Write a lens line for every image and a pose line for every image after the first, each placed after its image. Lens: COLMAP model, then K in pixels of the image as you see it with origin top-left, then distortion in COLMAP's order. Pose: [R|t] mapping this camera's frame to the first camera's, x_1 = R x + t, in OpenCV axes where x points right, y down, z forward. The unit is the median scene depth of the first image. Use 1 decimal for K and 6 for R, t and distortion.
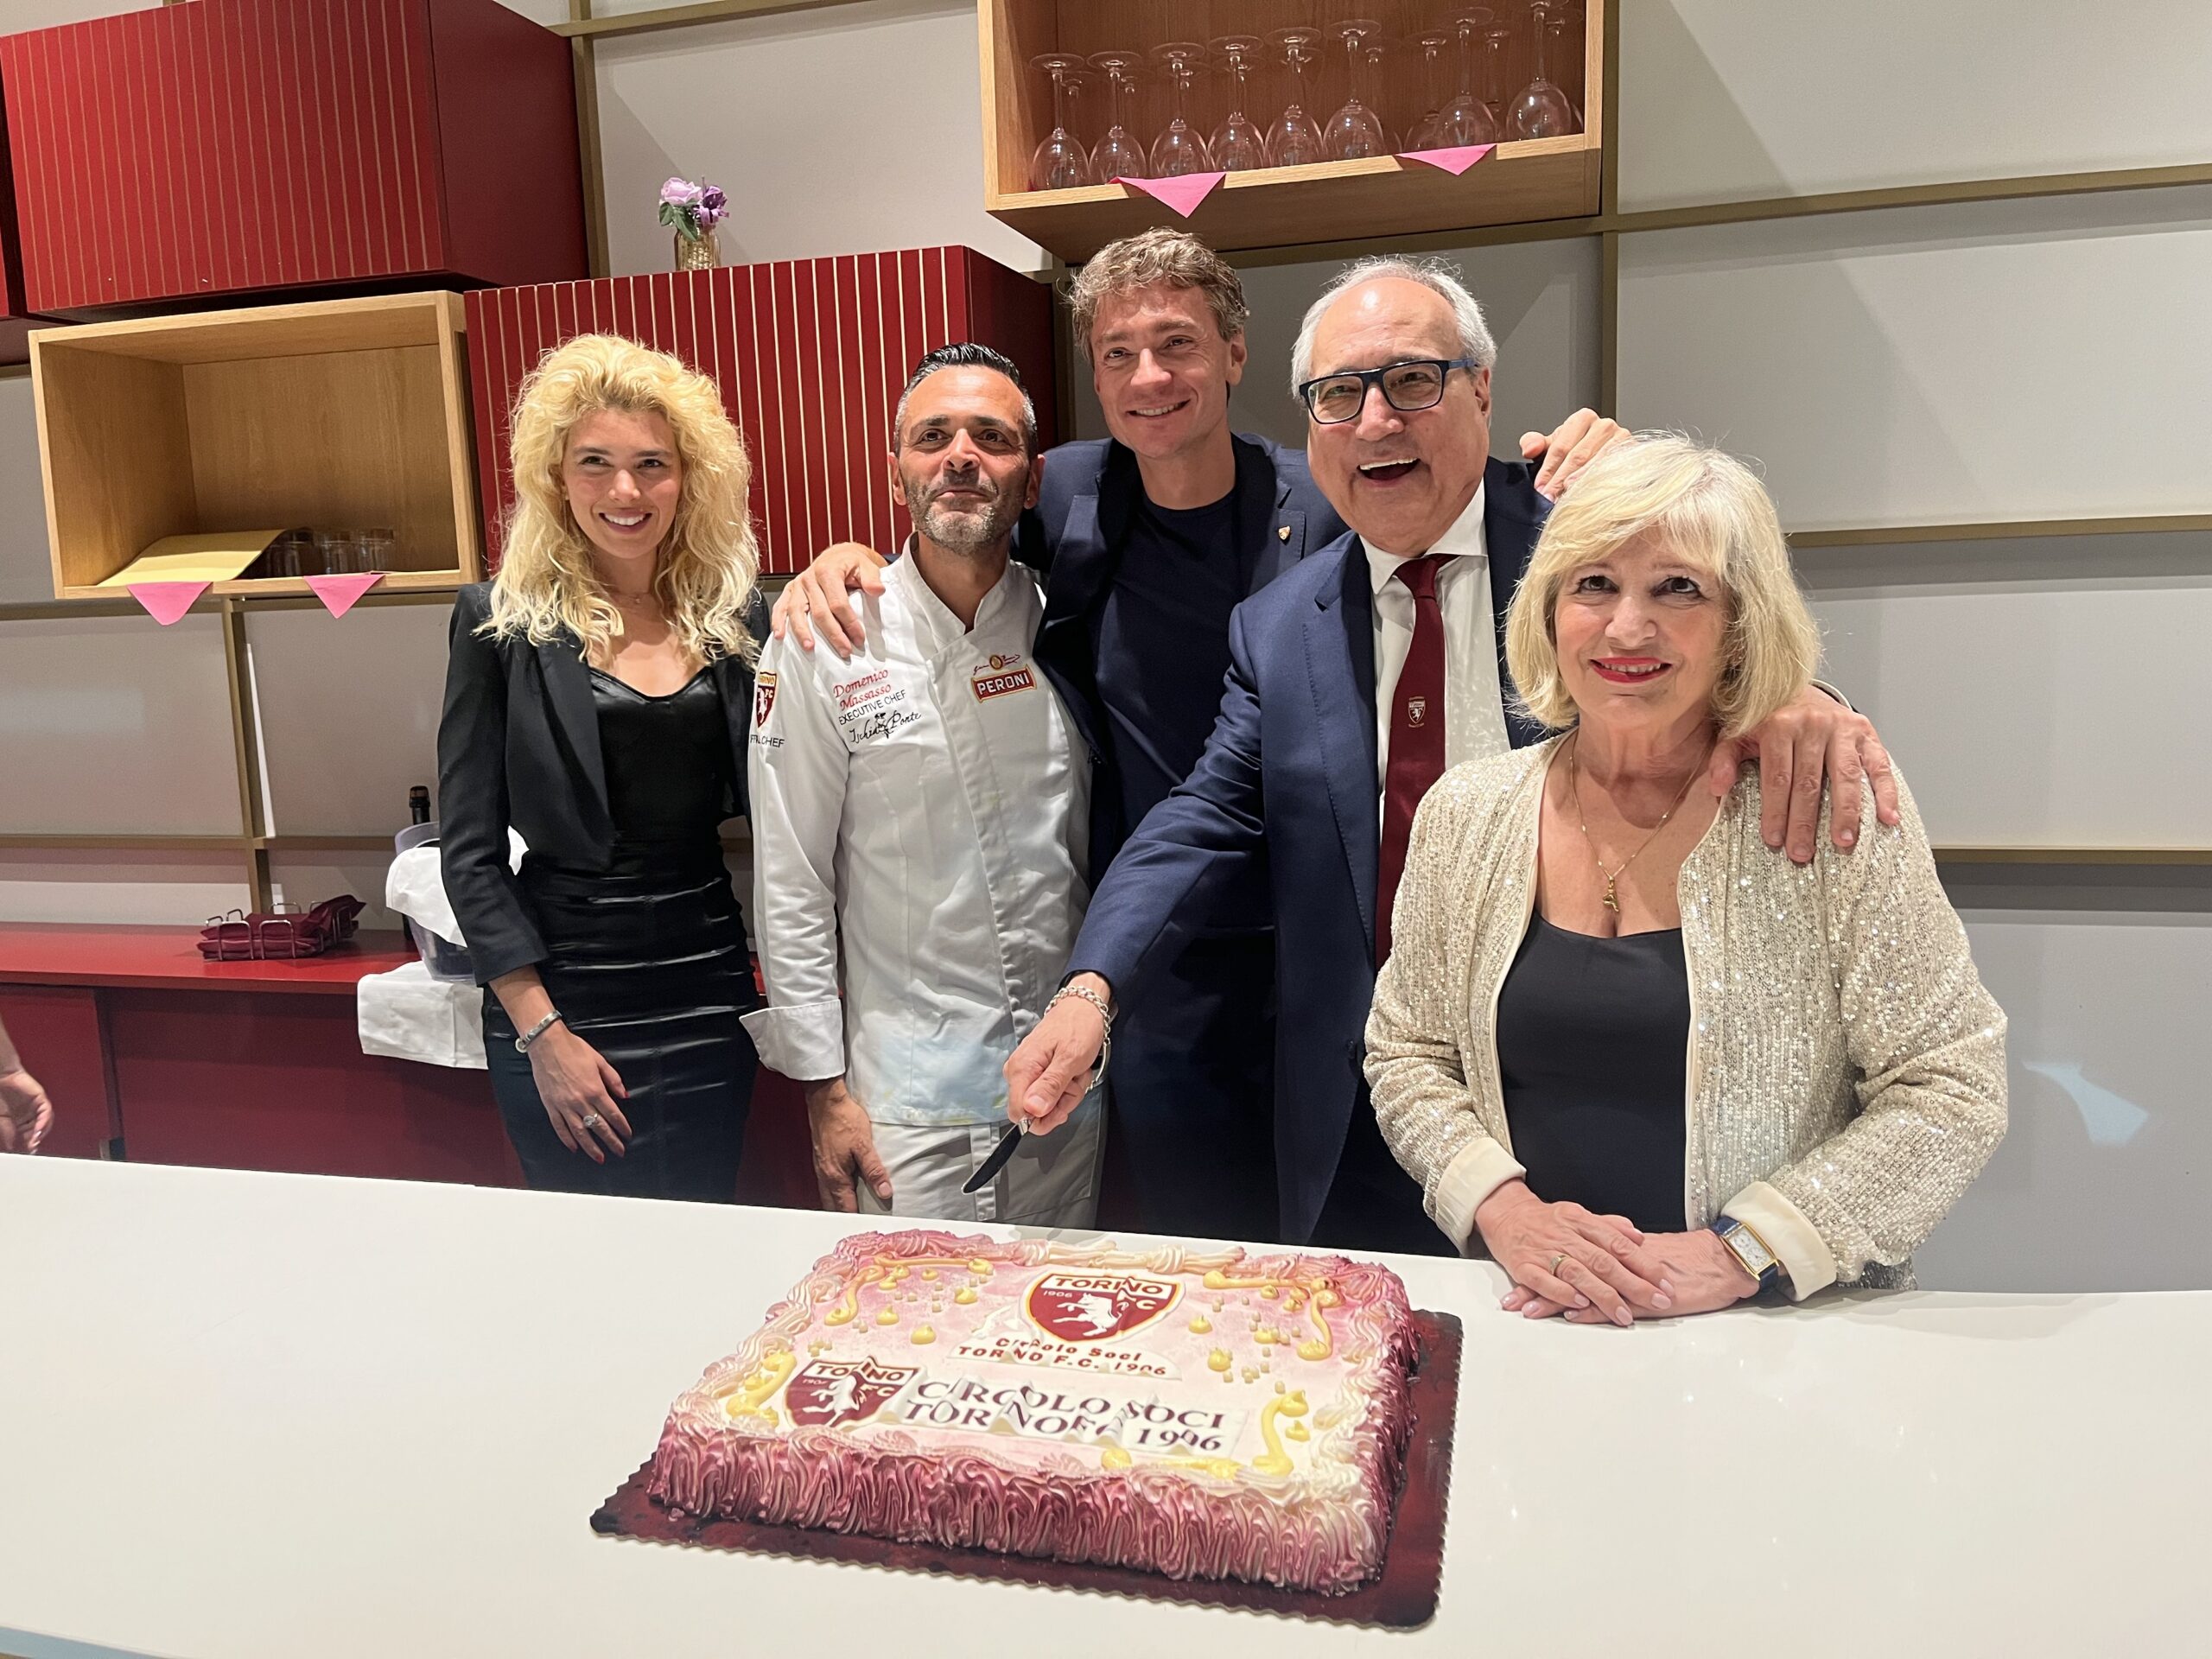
lens RADIAL K [[1683.9, 0, 1099.3], [0, 1683.9, 811.2], [0, 0, 1]] dist [0.075100, -0.098326]
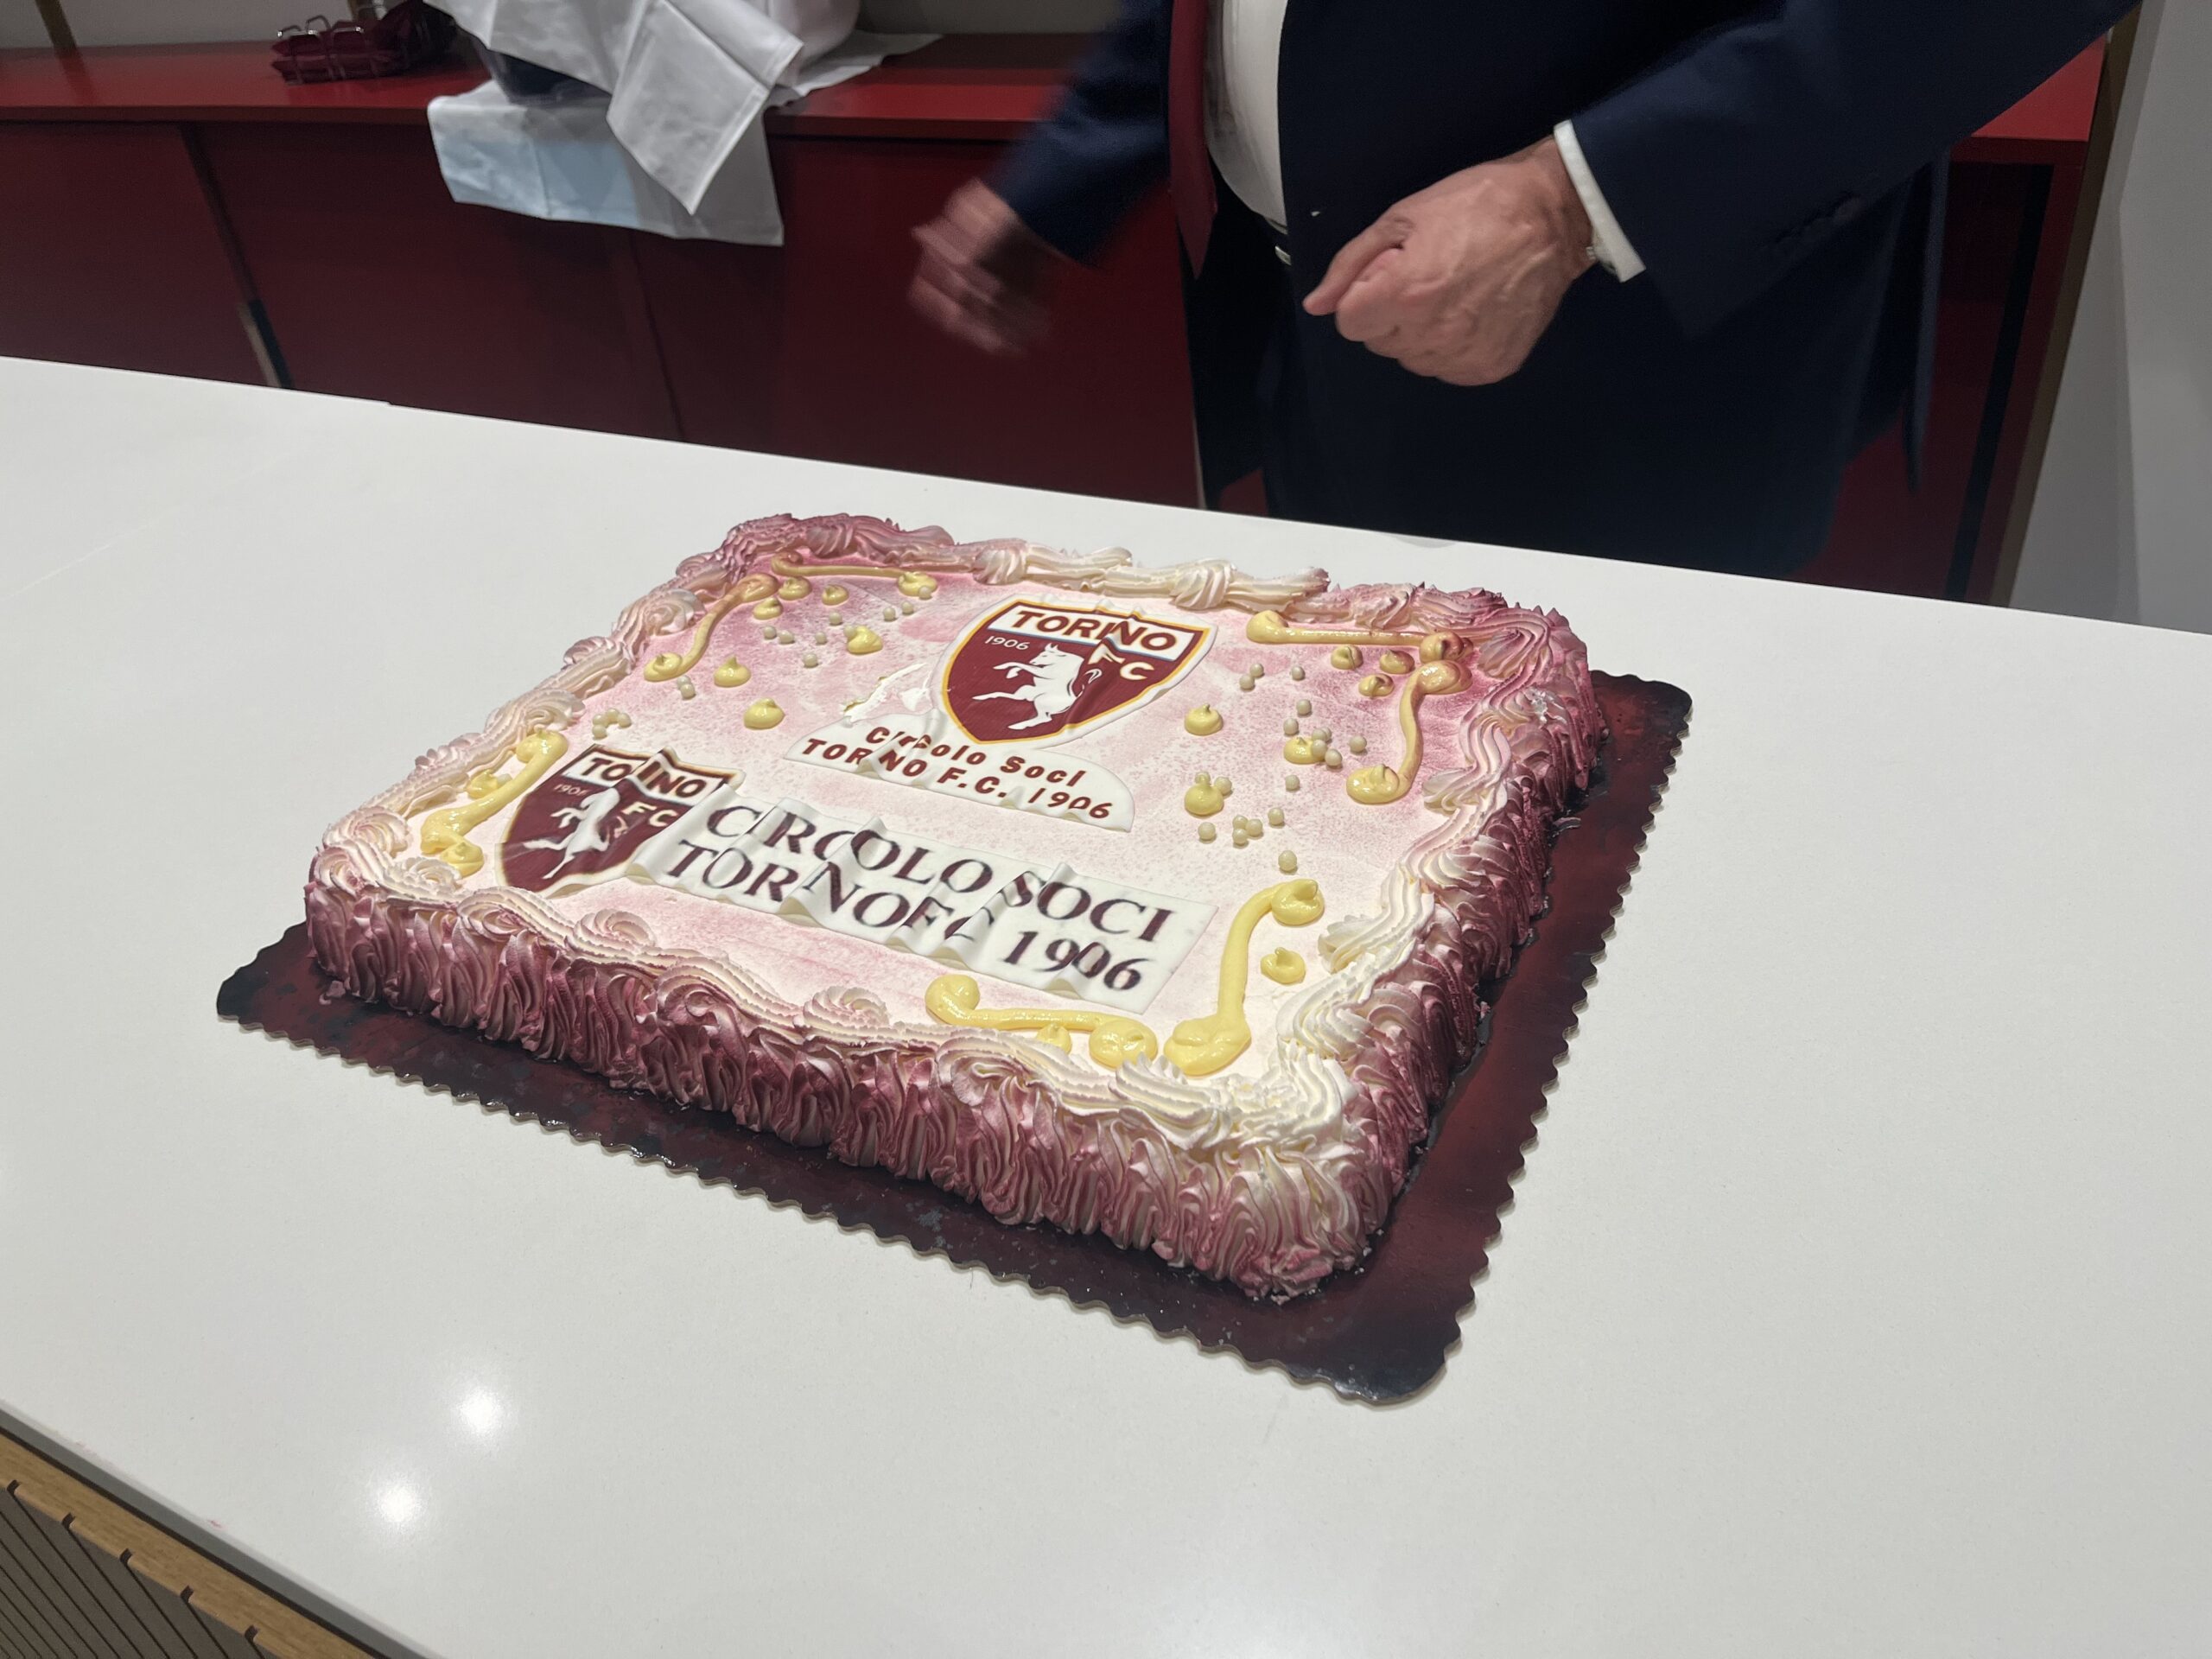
lens RADIAL K [[1683.9, 0, 1117.5], [0, 1683.9, 823.1], [0, 0, 1]] dist [0.075100, -0.098326]
pose [[0.977023, 0.058754, -0.204876, 0.163086], [0.048287, 0.875240, 0.481273, 0.055400], [0.207593, -0.480108, 0.852292, 0.511425]]
